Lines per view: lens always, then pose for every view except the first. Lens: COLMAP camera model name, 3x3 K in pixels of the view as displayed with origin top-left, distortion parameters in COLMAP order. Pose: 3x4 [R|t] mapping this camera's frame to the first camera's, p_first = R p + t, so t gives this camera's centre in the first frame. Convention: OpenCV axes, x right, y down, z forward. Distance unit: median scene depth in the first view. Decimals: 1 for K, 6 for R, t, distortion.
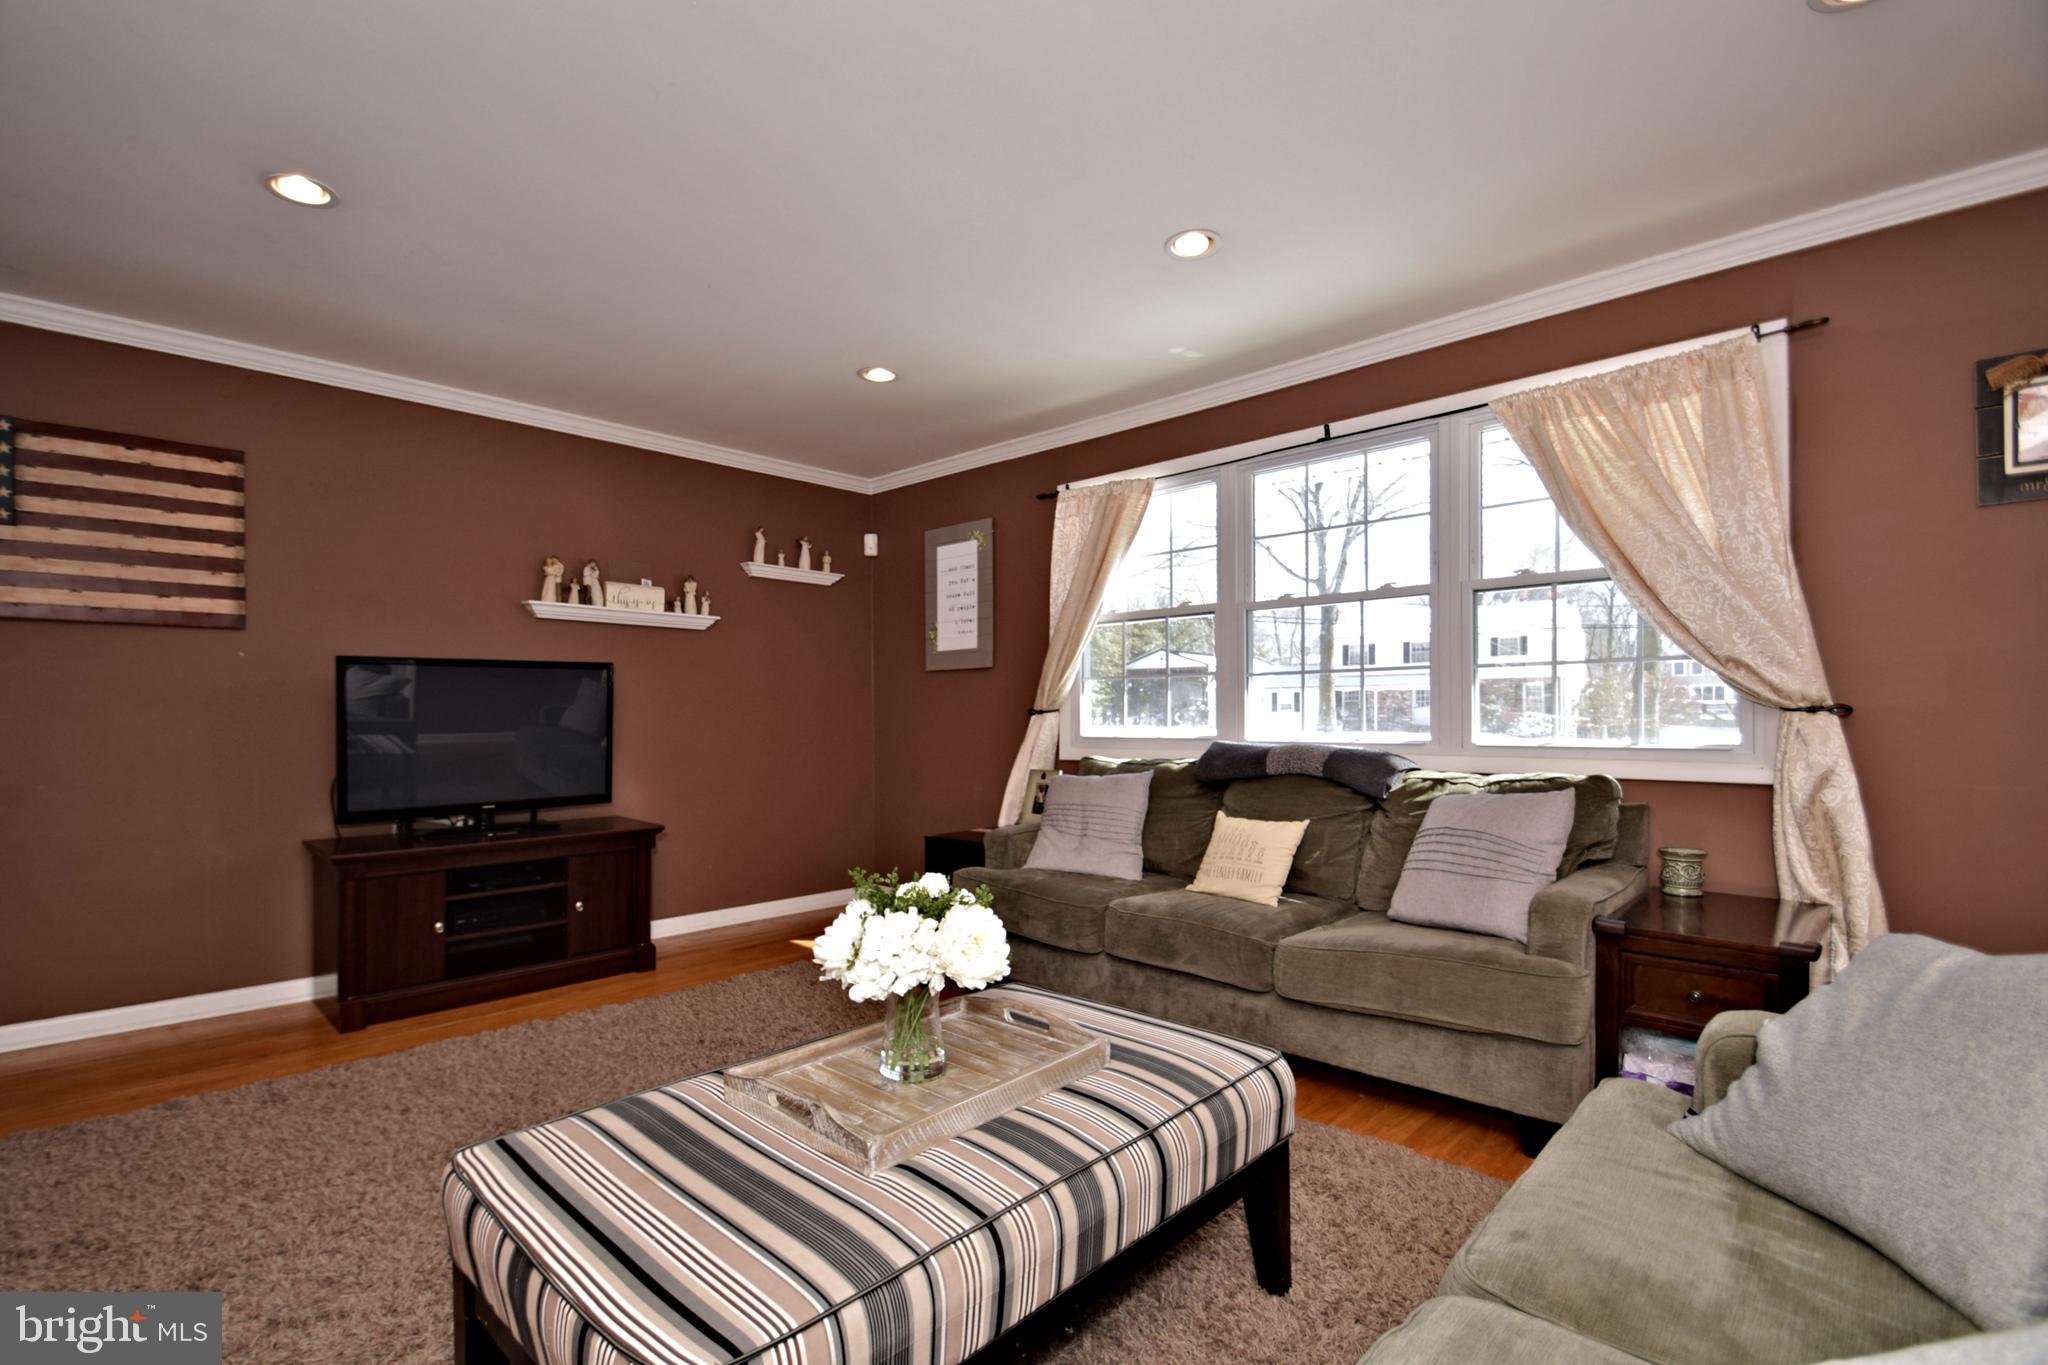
lens RADIAL K [[923.4, 0, 988.0], [0, 923.4, 717.5], [0, 0, 1]] dist [0.017357, -0.019526]
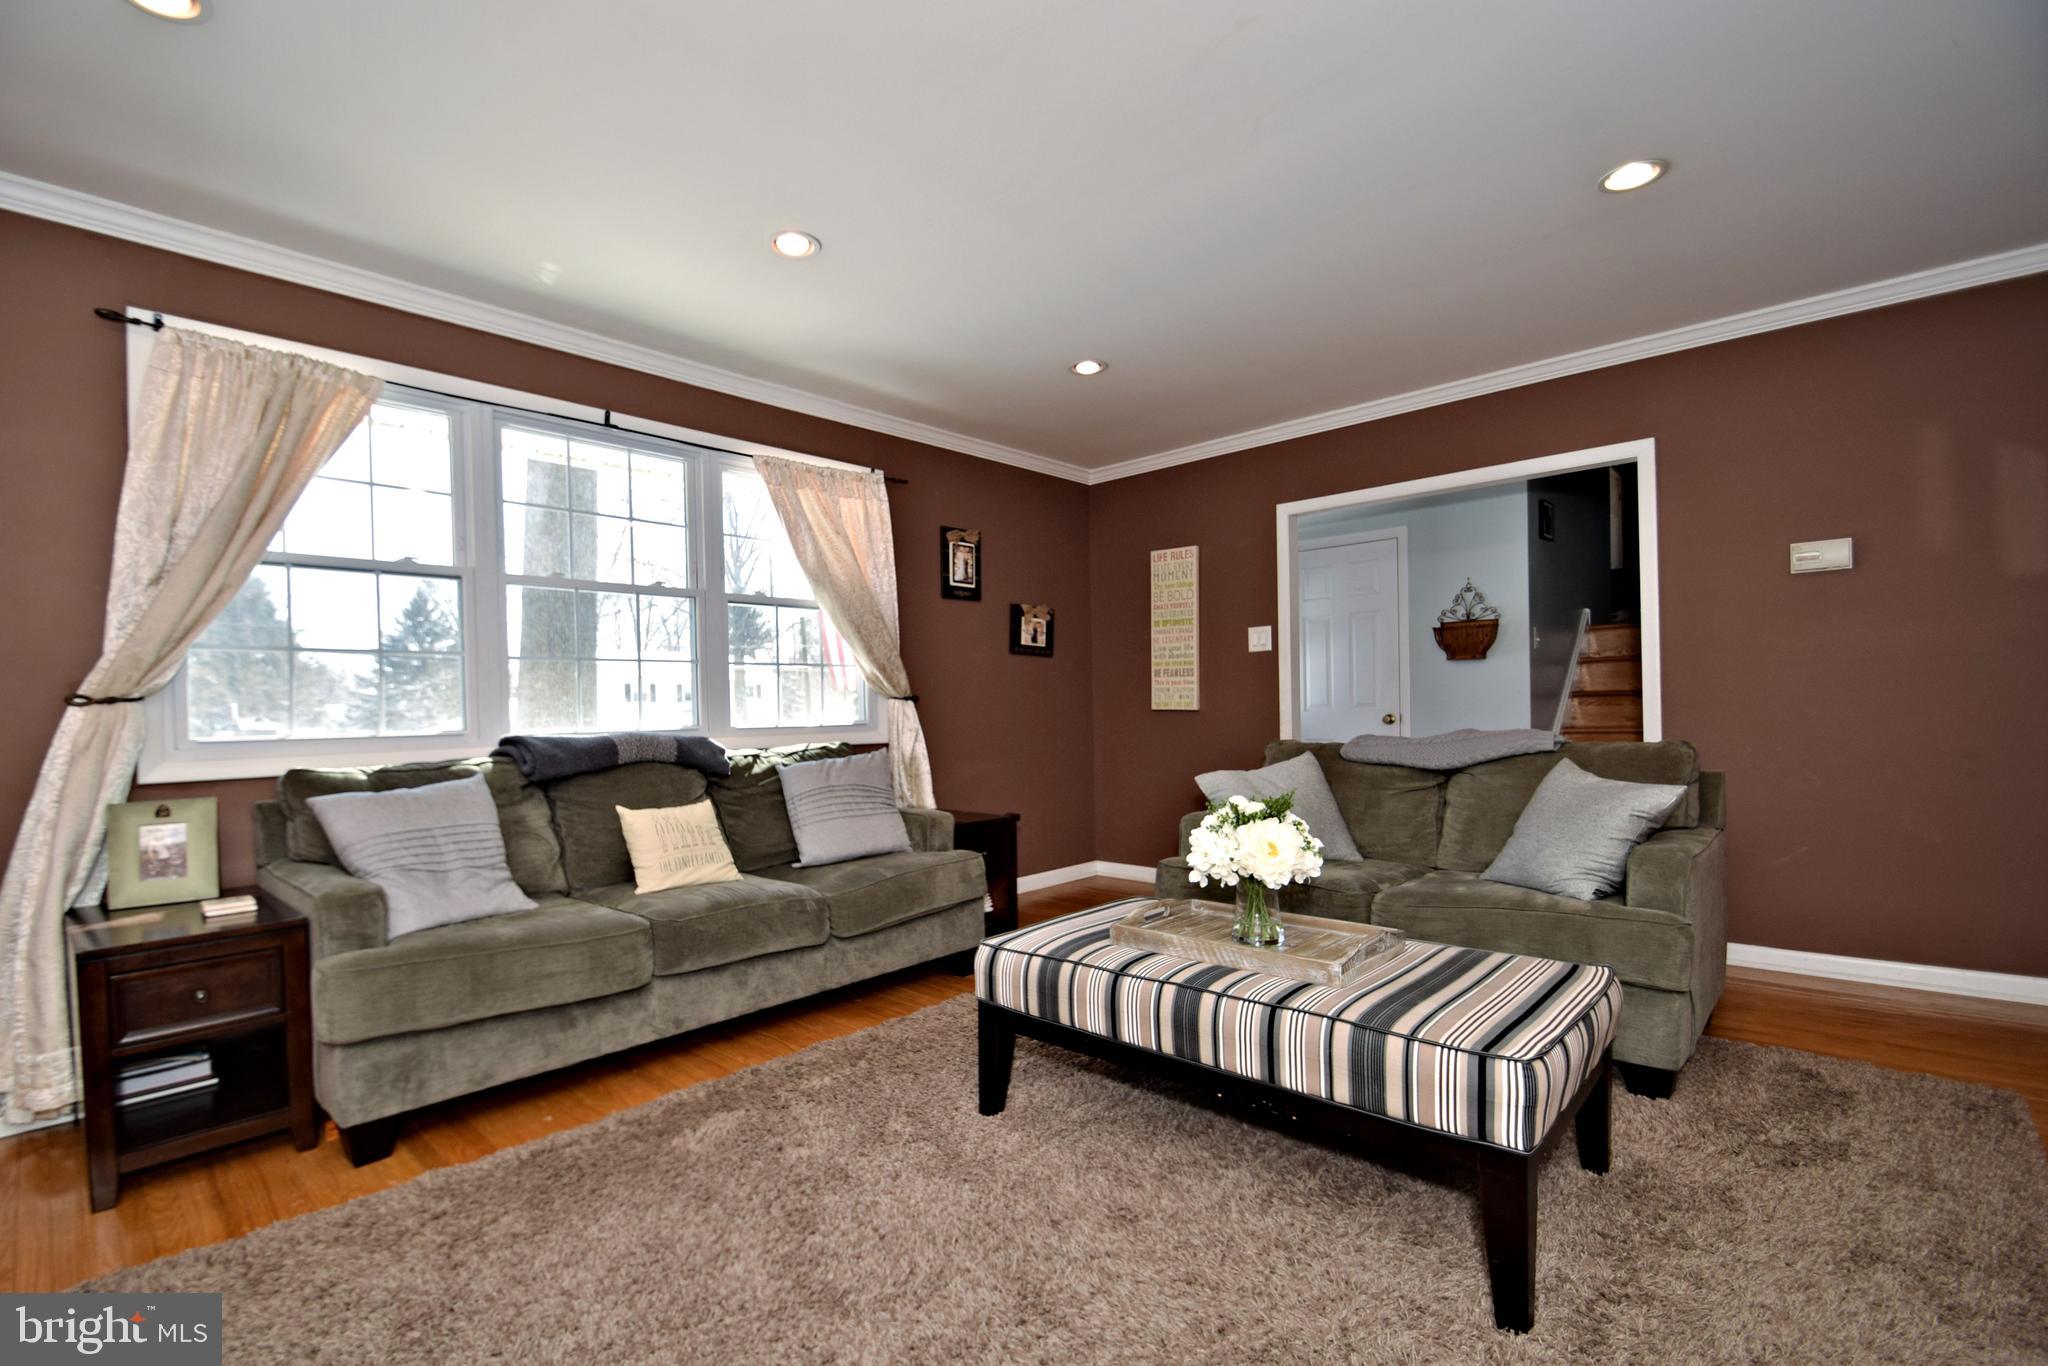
lens RADIAL K [[923.4, 0, 988.0], [0, 923.4, 718.0], [0, 0, 1]] dist [0.017357, -0.019526]
pose [[-0.025588, -0.013462, 0.999582, -0.691877], [0.015710, 0.999780, 0.013866, 0.006476], [-0.999549, 0.016058, -0.025371, 0.668510]]
